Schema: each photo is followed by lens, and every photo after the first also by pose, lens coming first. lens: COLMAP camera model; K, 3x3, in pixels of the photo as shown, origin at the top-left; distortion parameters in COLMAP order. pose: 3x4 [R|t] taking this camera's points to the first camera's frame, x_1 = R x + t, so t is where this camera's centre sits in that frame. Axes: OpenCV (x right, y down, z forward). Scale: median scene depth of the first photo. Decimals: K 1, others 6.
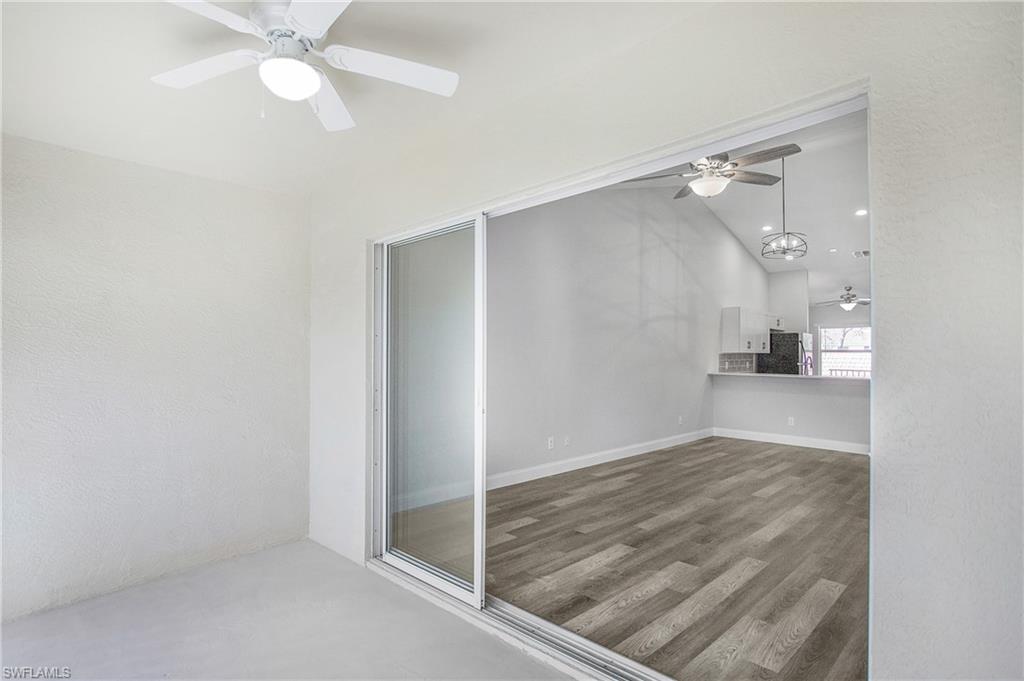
lens RADIAL K [[524.4, 0, 517.0], [0, 524.4, 346.9], [0, 0, 1]] dist [-0.015692, 0.013257]
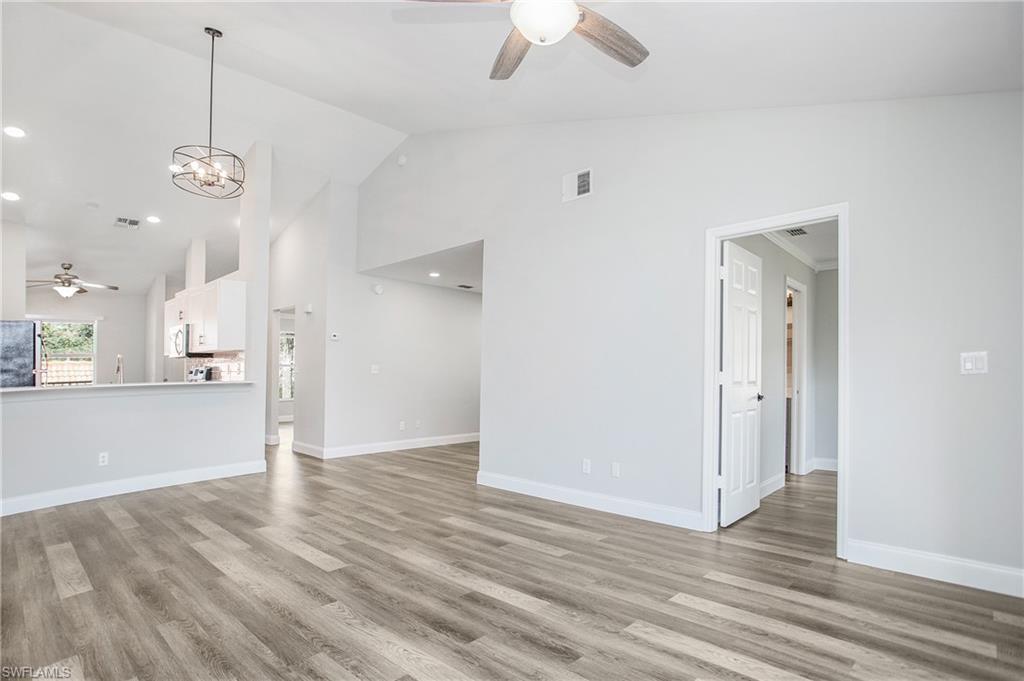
lens RADIAL K [[524.4, 0, 512.9], [0, 524.4, 341.5], [0, 0, 1]] dist [-0.015692, 0.013257]
pose [[0.011953, 0.032278, 0.999407, -0.176882], [-0.003165, 0.999475, -0.032242, 0.030579], [-0.999924, -0.002778, 0.012049, 0.773245]]
